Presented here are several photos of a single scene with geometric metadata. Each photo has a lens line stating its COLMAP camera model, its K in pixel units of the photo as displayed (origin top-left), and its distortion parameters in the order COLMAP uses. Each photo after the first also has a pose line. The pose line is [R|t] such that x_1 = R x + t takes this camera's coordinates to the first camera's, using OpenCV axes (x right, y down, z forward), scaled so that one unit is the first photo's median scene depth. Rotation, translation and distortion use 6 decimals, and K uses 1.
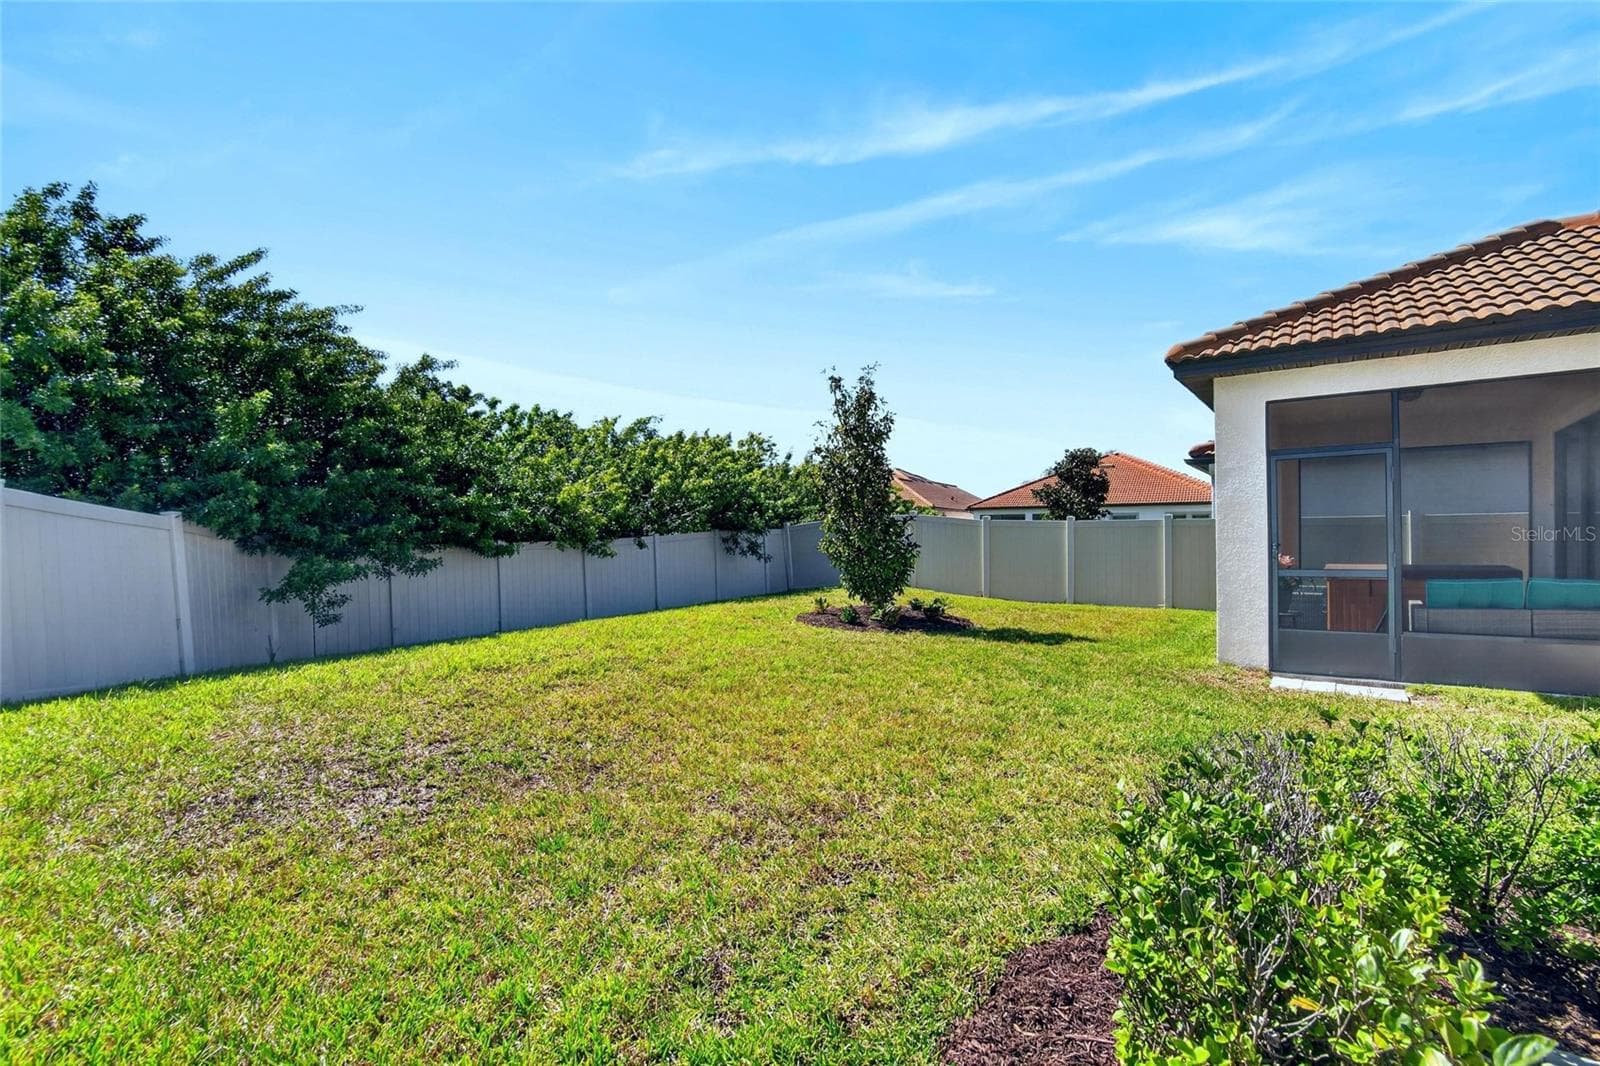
lens RADIAL K [[704.6, 0, 811.0], [0, 704.6, 534.7], [0, 0, 1]] dist [-0.024735, 0.000141]
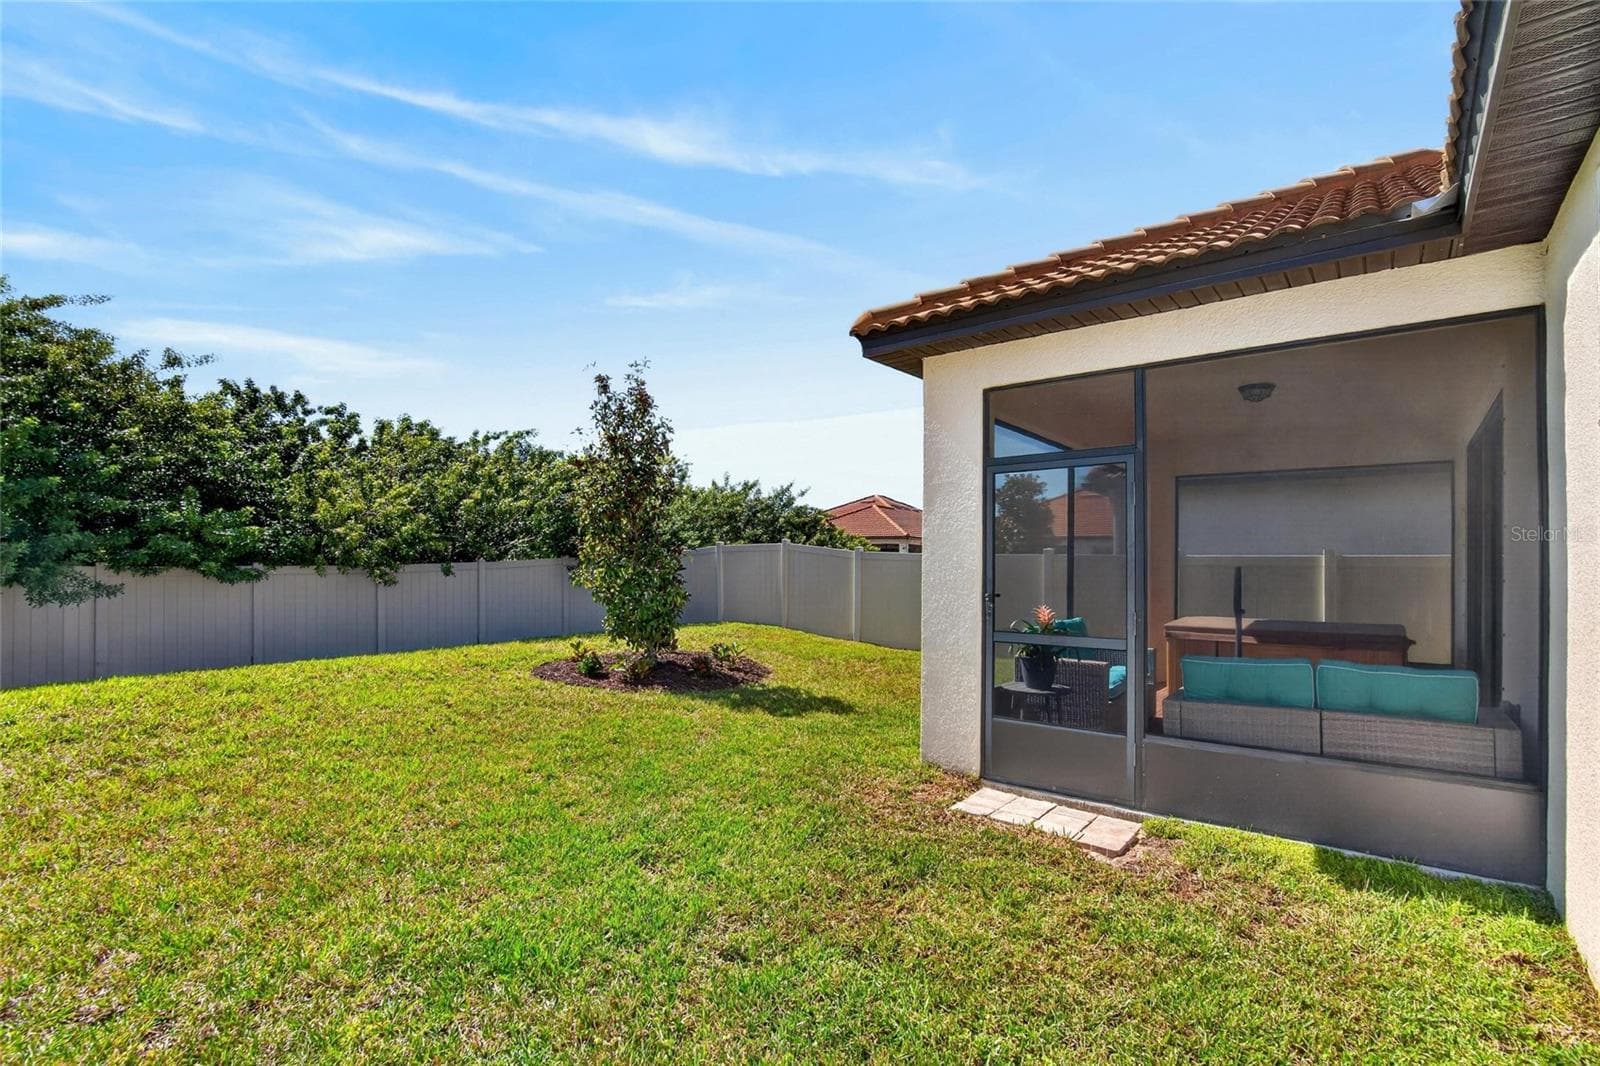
lens RADIAL K [[704.6, 0, 811.0], [0, 704.6, 534.7], [0, 0, 1]] dist [-0.024735, 0.000141]
pose [[0.999088, 0.019574, -0.037951, 0.318935], [-0.021055, 0.999016, -0.039038, -0.008440], [0.037149, 0.039801, 0.998517, 0.181821]]
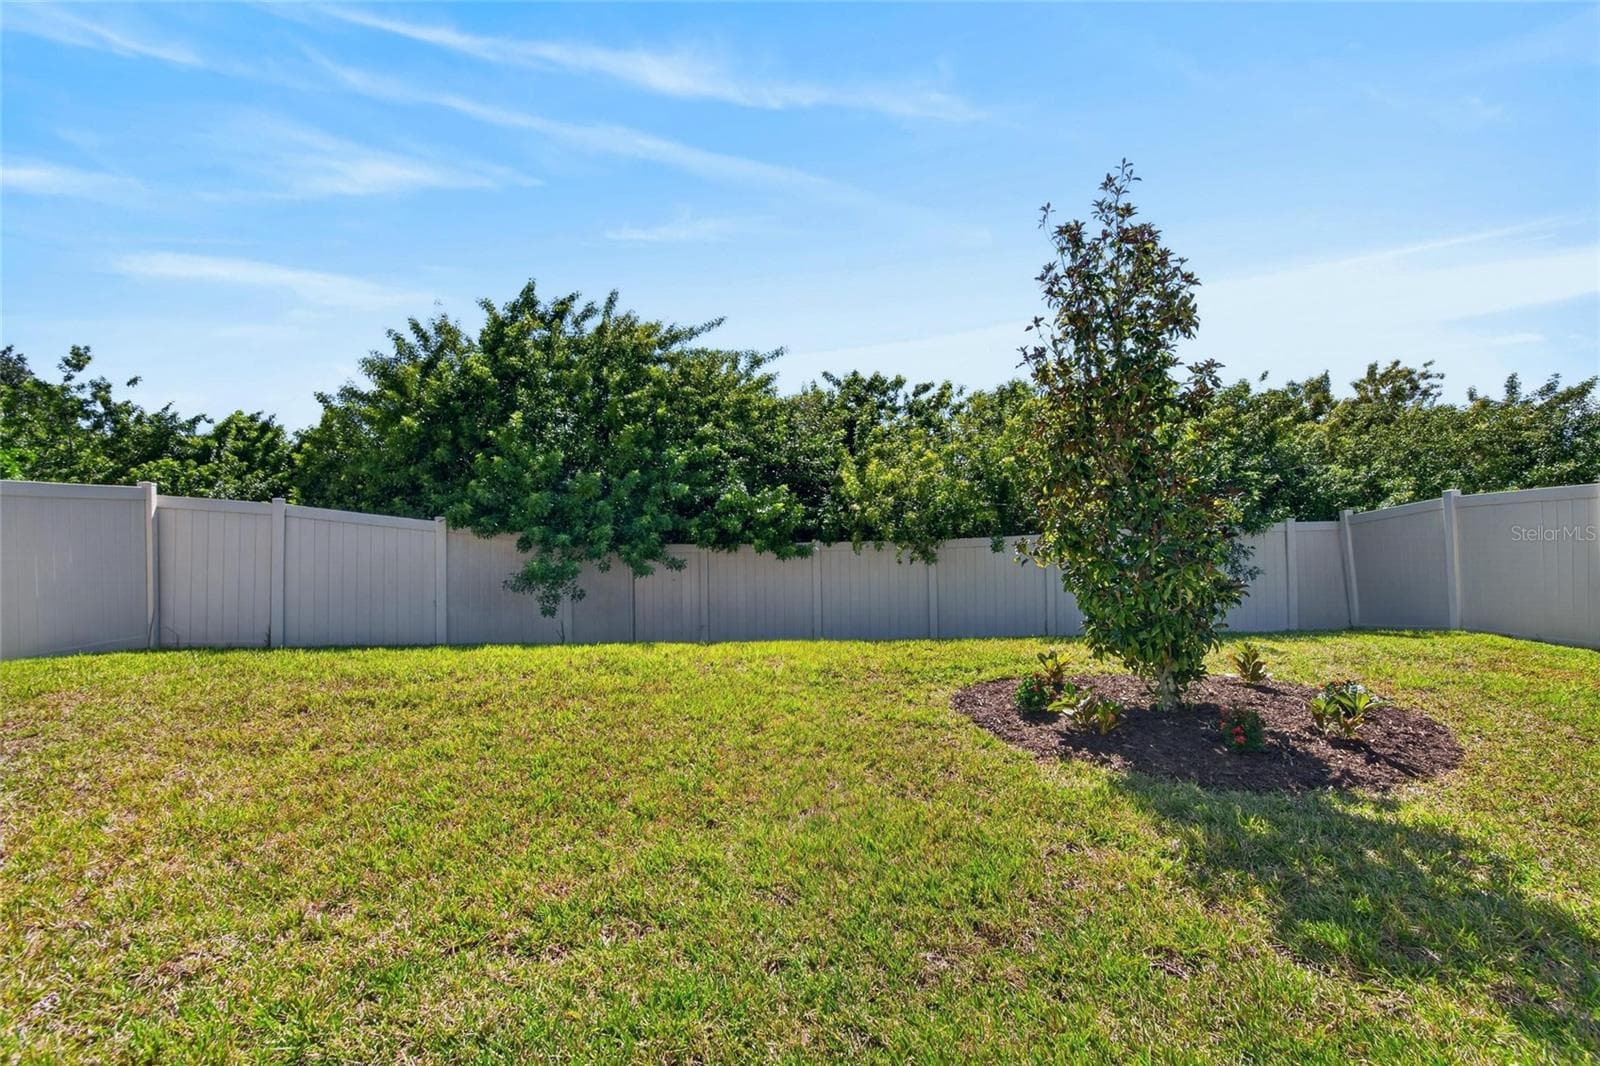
lens RADIAL K [[720.2, 0, 796.1], [0, 720.2, 545.8], [0, 0, 1]] dist [-0.028750, 0.000160]
pose [[0.516477, 0.010526, -0.856236, 0.382016], [0.004410, 0.999878, 0.014952, 0.001704], [0.856290, -0.011498, 0.516368, 0.559108]]
